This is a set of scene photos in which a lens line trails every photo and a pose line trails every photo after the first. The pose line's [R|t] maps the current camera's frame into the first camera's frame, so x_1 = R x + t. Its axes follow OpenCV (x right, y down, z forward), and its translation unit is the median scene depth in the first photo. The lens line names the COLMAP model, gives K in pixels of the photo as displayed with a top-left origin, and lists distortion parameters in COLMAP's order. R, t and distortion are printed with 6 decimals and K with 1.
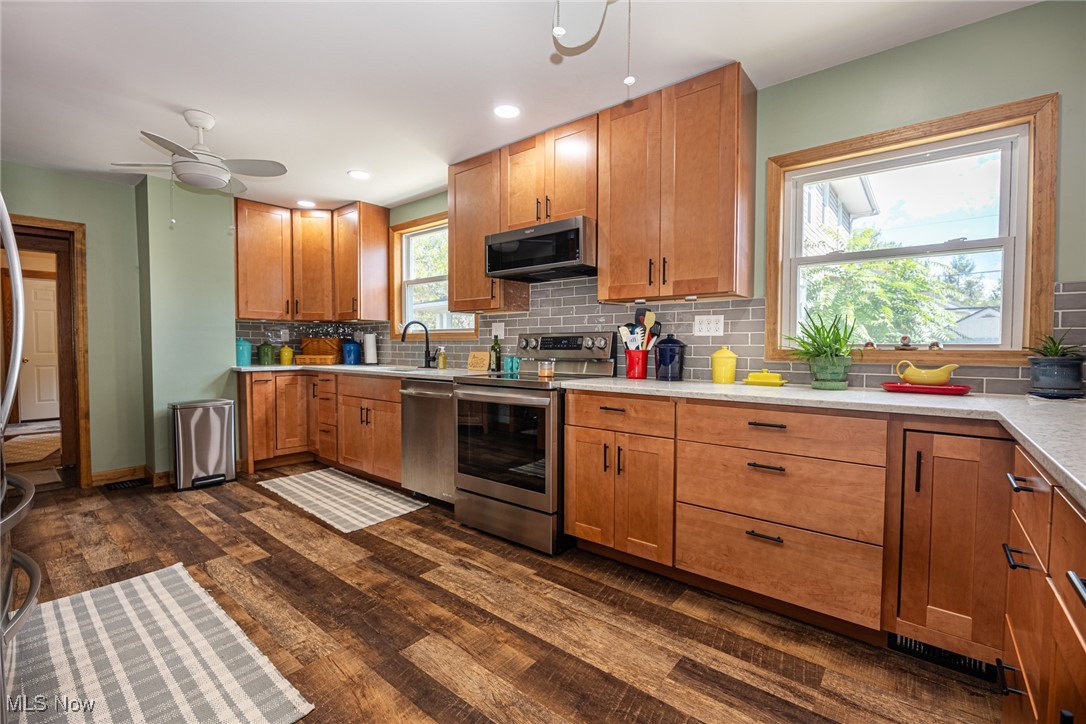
lens RADIAL K [[473.8, 0, 543.0], [0, 473.8, 362.0], [0, 0, 1]] dist [-0.010920, 0.000422]
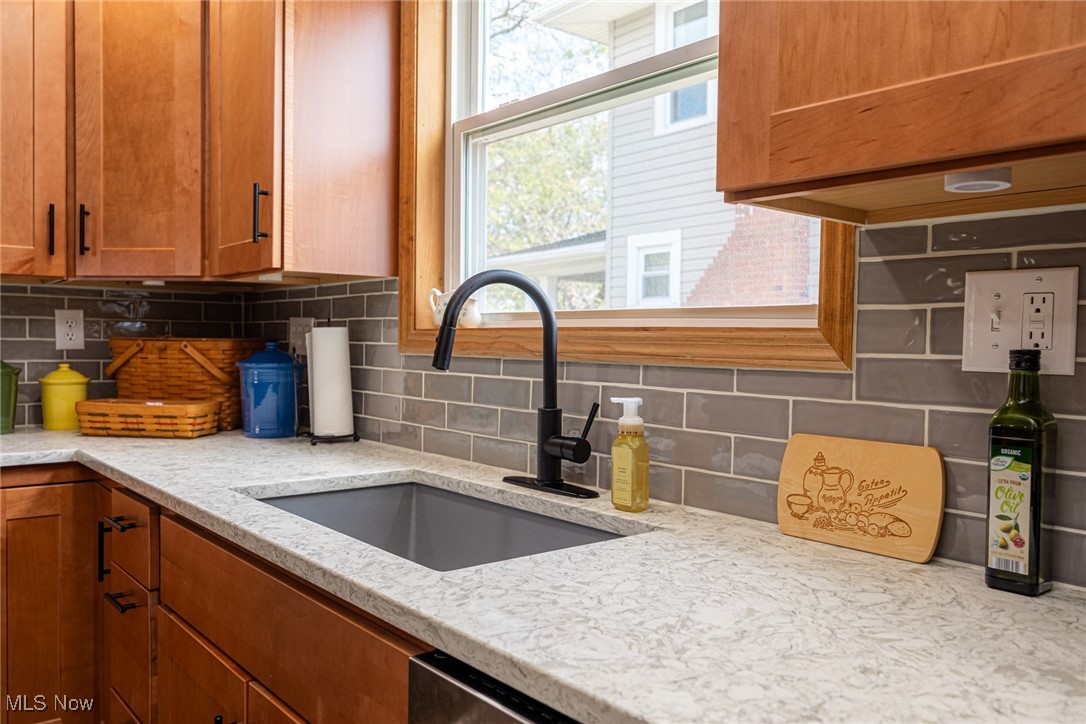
lens RADIAL K [[854.3, 0, 543.0], [0, 854.3, 362.0], [0, 0, 1]] dist [-0.002380, -0.002750]
pose [[0.982495, 0.012103, -0.185893, -0.231243], [-0.013527, 0.999888, -0.006391, -0.056425], [0.185795, 0.008794, 0.982549, 0.812820]]
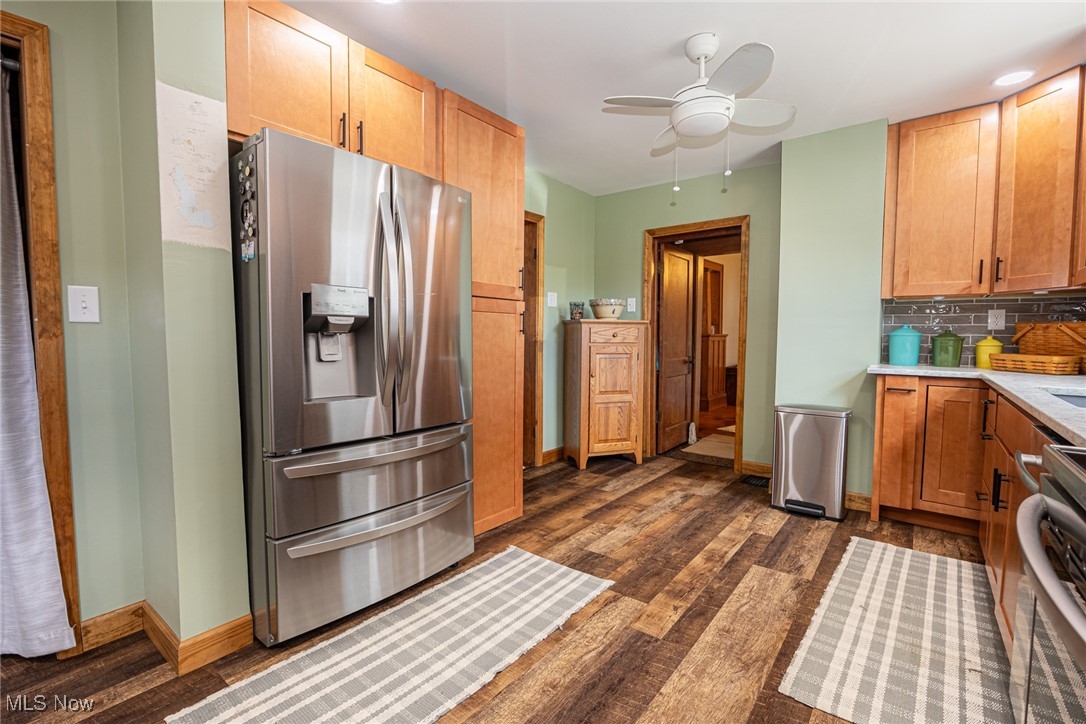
lens RADIAL K [[485.4, 0, 543.0], [0, 485.4, 362.0], [0, 0, 1]] dist [-0.012444, 0.000265]
pose [[0.021643, 0.056909, -0.998145, 0.085395], [-0.037043, 0.997739, 0.056083, -0.024011], [0.999079, 0.035760, 0.023703, 0.639022]]
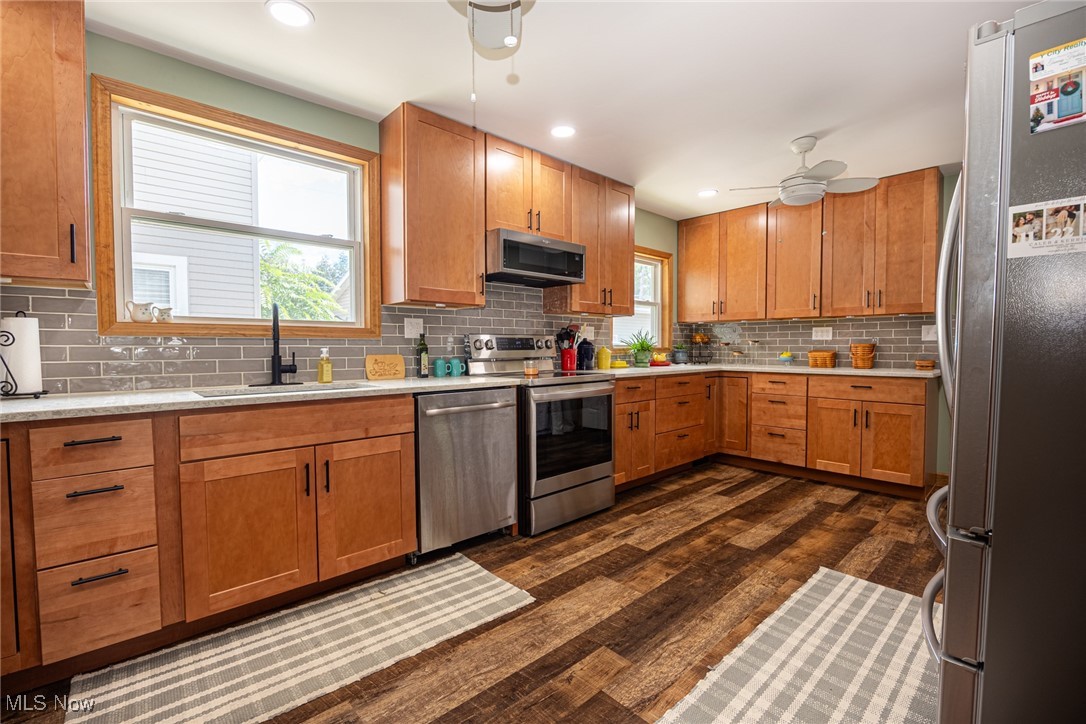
lens RADIAL K [[473.8, 0, 543.0], [0, 473.8, 362.0], [0, 0, 1]] dist [-0.010920, 0.000422]
pose [[0.135779, -0.033895, 0.990159, -1.022225], [0.034707, 0.998964, 0.029437, -0.028664], [-0.990131, 0.030369, 0.136815, 0.788345]]
